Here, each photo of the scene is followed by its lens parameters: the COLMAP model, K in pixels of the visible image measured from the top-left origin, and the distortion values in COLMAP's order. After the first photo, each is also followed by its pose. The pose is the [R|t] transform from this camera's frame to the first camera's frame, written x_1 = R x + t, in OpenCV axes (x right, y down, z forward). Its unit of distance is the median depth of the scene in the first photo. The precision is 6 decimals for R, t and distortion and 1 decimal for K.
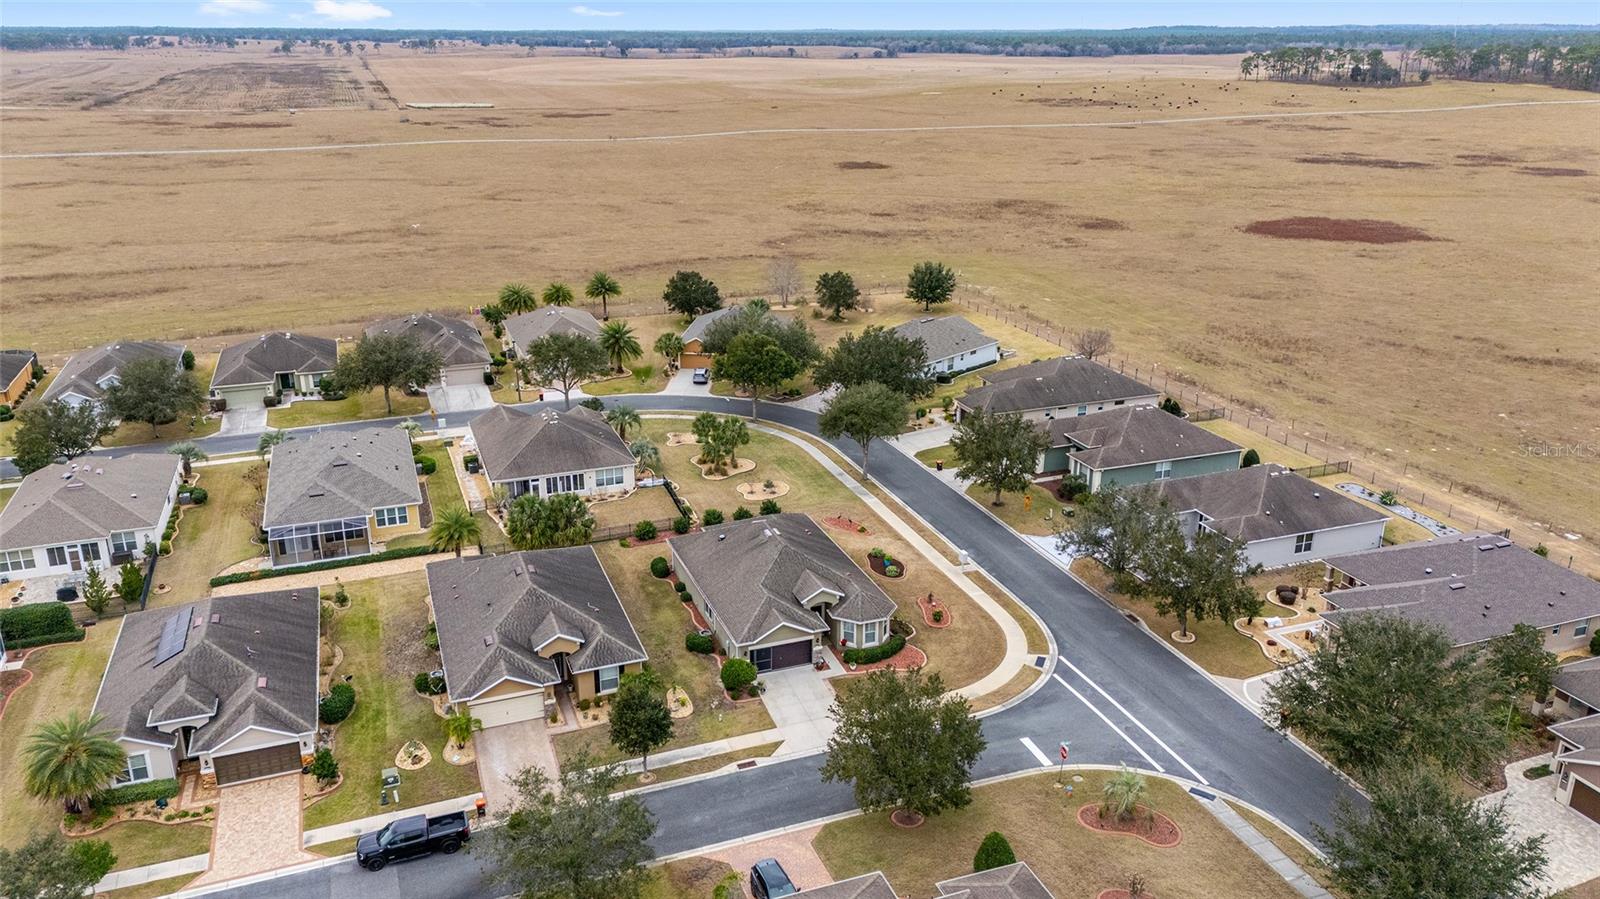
lens RADIAL K [[1178.4, 0, 800.0], [0, 1178.4, 449.5], [0, 0, 1]] dist [0.069352, -0.070316]
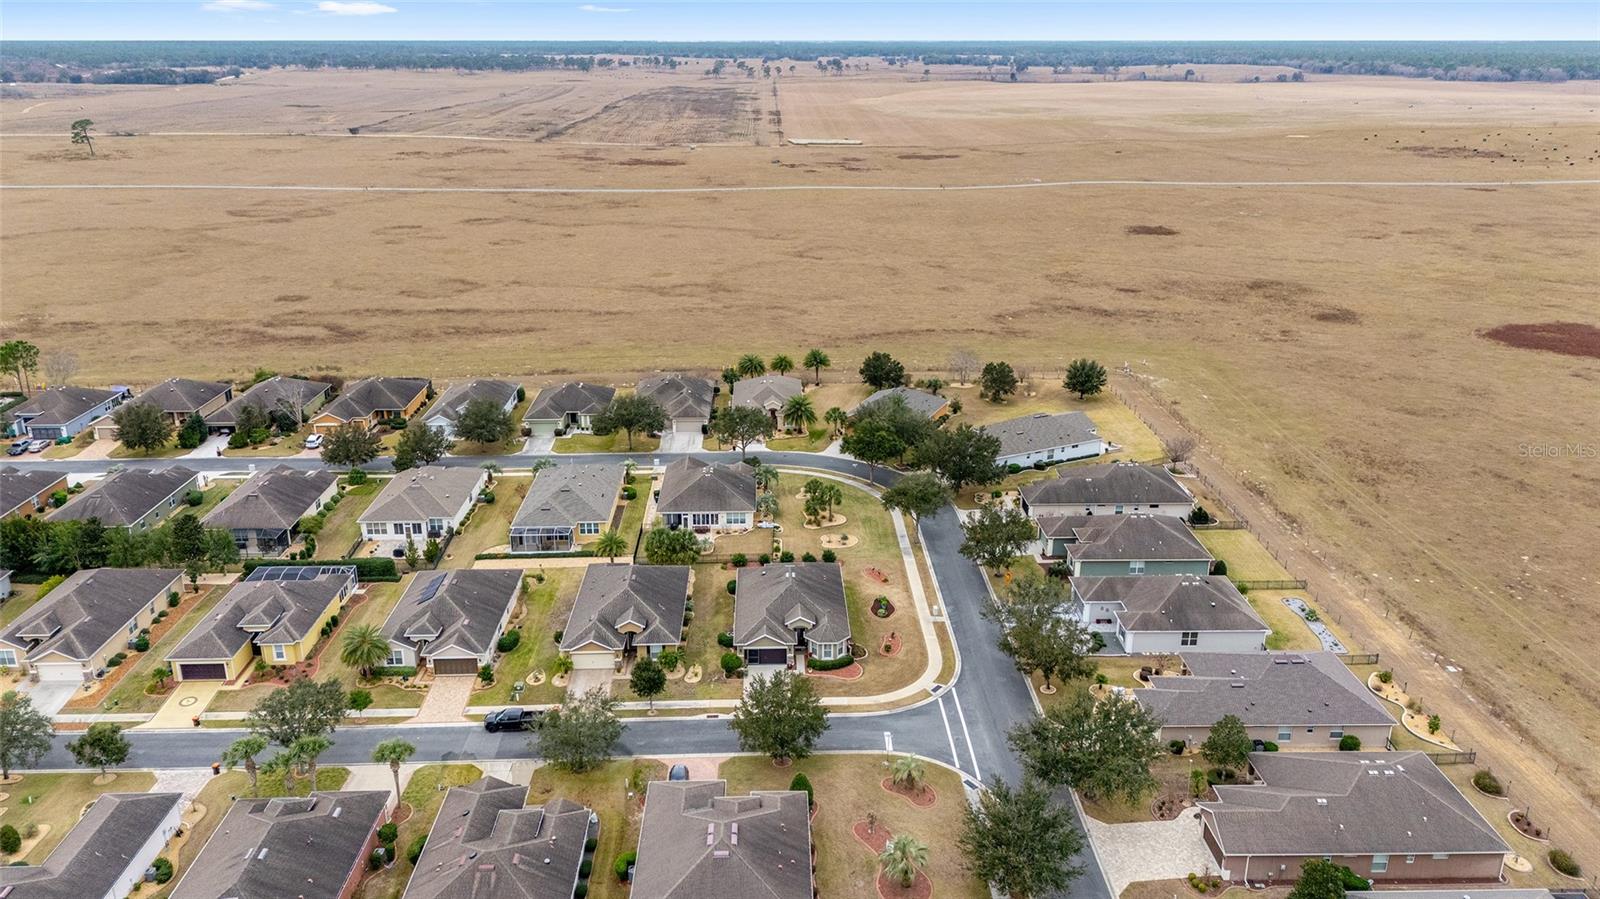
lens RADIAL K [[1169.3, 0, 800.0], [0, 1169.3, 449.5], [0, 0, 1]] dist [0.096023, -0.111689]
pose [[0.945574, 0.106505, -0.307485, 0.292969], [-0.107618, 0.994102, 0.013385, -0.075166], [0.307097, 0.020434, 0.951459, -0.286694]]
